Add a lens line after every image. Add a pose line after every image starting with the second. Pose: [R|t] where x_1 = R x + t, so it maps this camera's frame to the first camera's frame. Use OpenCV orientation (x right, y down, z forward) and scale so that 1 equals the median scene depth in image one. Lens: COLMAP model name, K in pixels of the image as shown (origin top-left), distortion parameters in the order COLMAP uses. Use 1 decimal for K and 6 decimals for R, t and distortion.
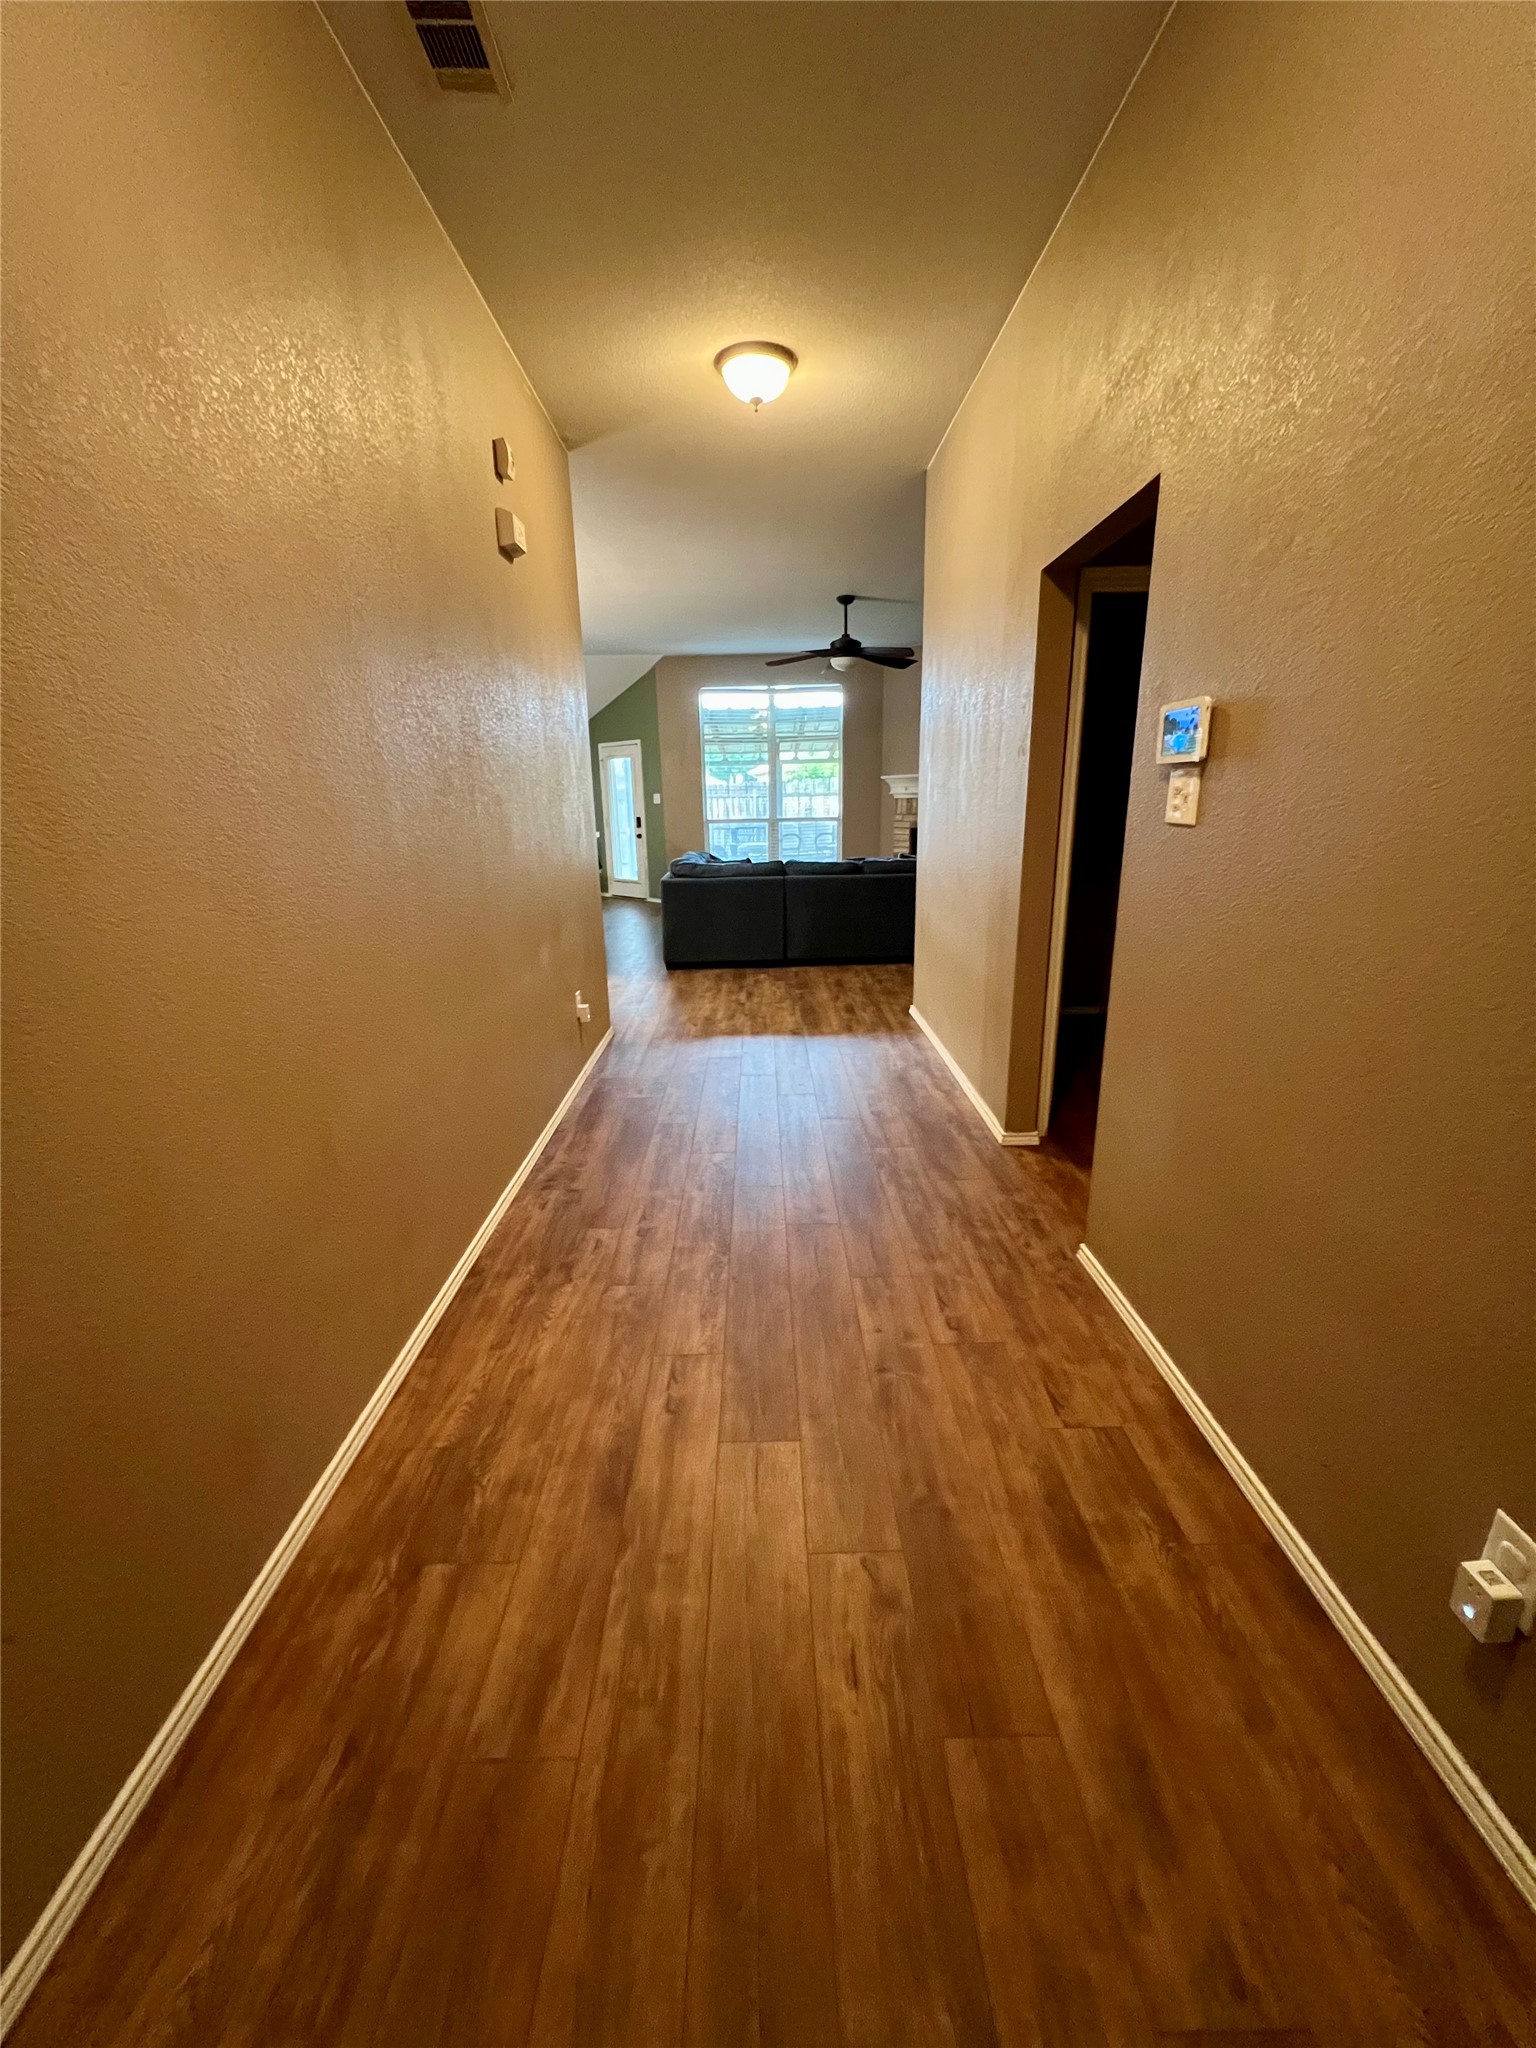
lens RADIAL K [[818.3, 0, 761.5], [0, 818.3, 1023.1], [0, 0, 1]] dist [-0.000479, 0.000529]
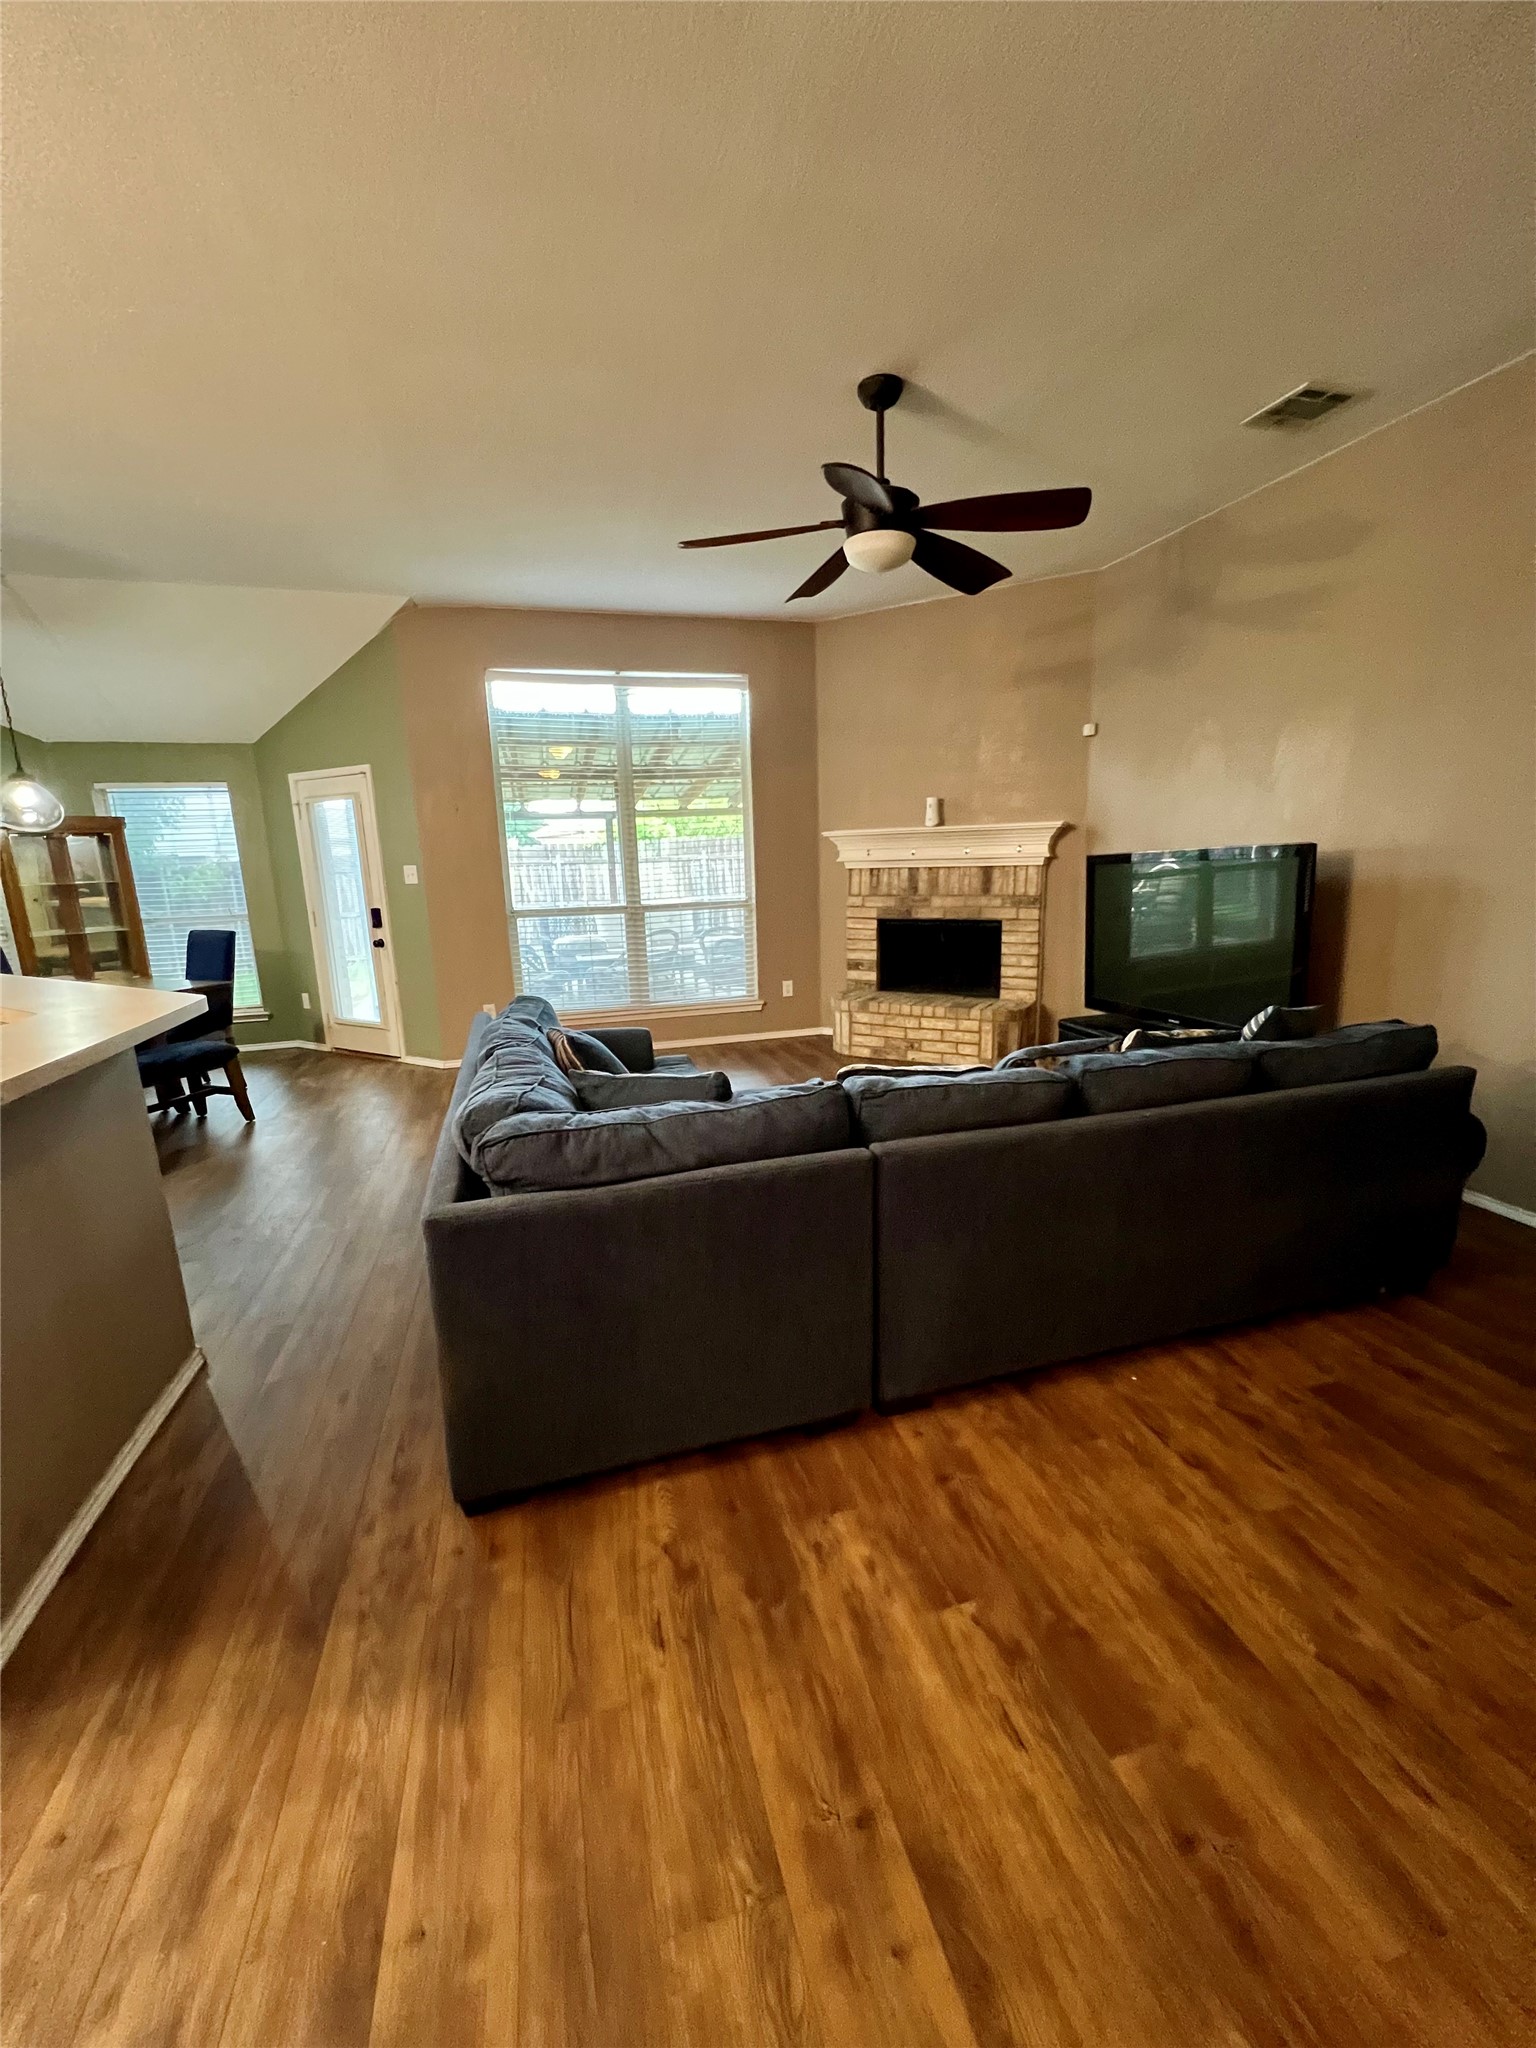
lens RADIAL K [[818.3, 0, 766.7], [0, 818.3, 1025.7], [0, 0, 1]] dist [-0.000479, 0.000529]
pose [[0.963224, -0.061647, 0.261534, -0.050173], [0.079811, 0.995039, -0.059398, -0.126370], [-0.256574, 0.078087, 0.963365, 0.436394]]
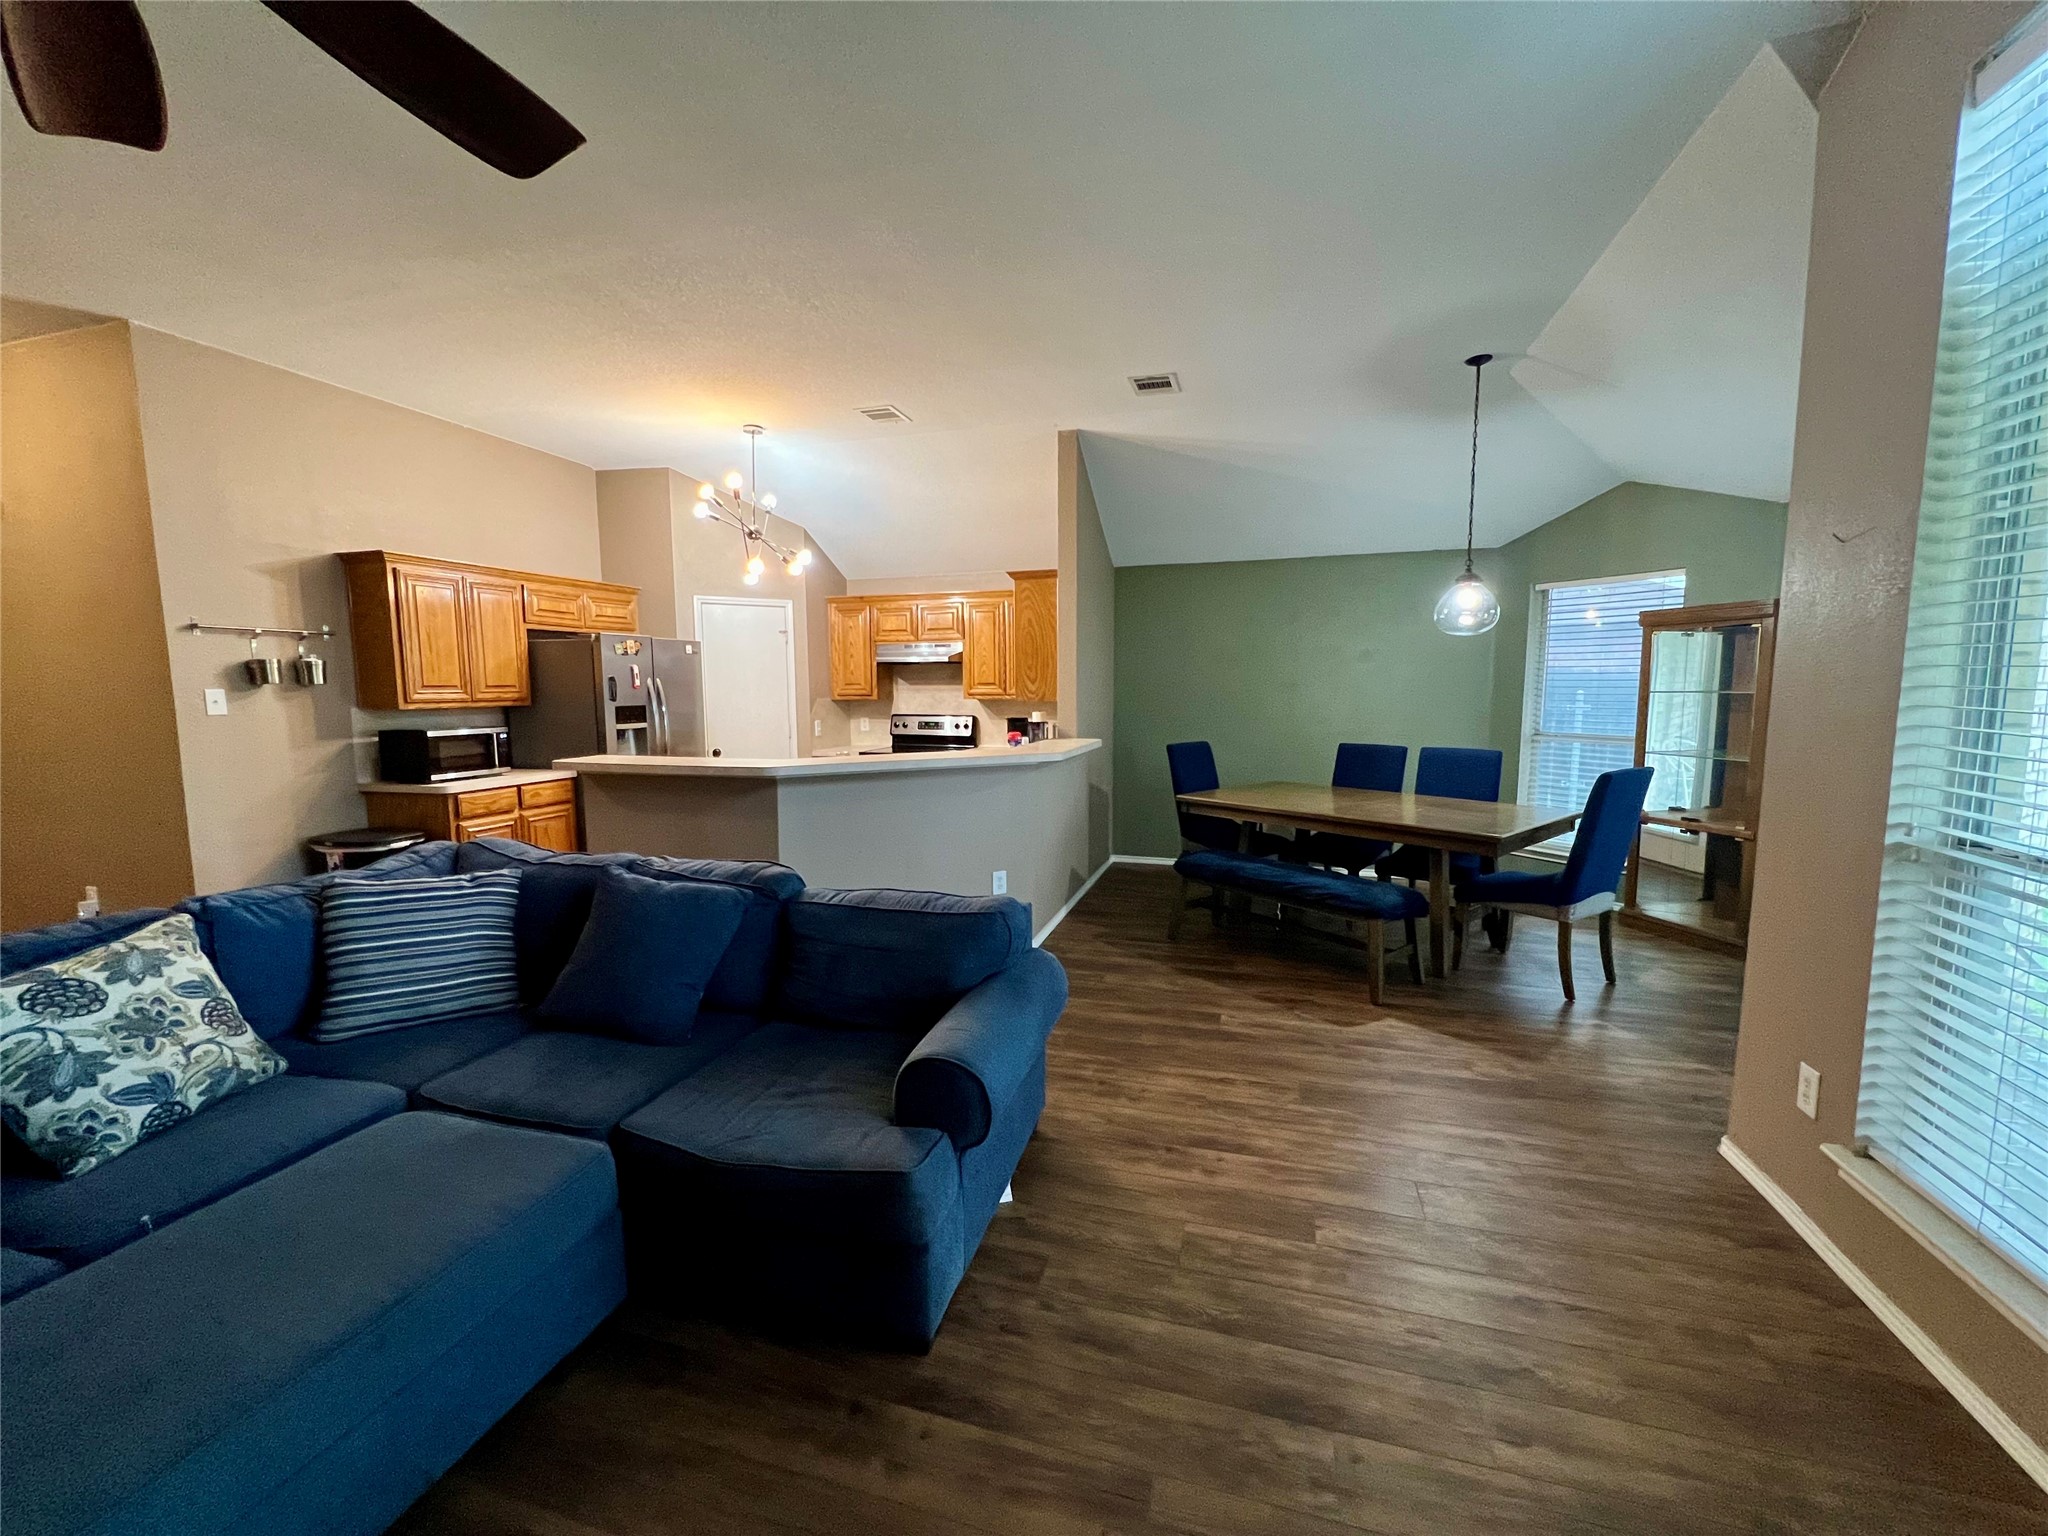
lens RADIAL K [[818.3, 0, 1028.5], [0, 818.3, 771.9], [0, 0, 1]] dist [-0.000479, 0.000529]
pose [[-0.288572, 0.126075, -0.949121, 0.145488], [-0.243673, 0.948982, 0.200143, -0.247556], [0.925932, 0.289031, -0.243128, 0.855956]]
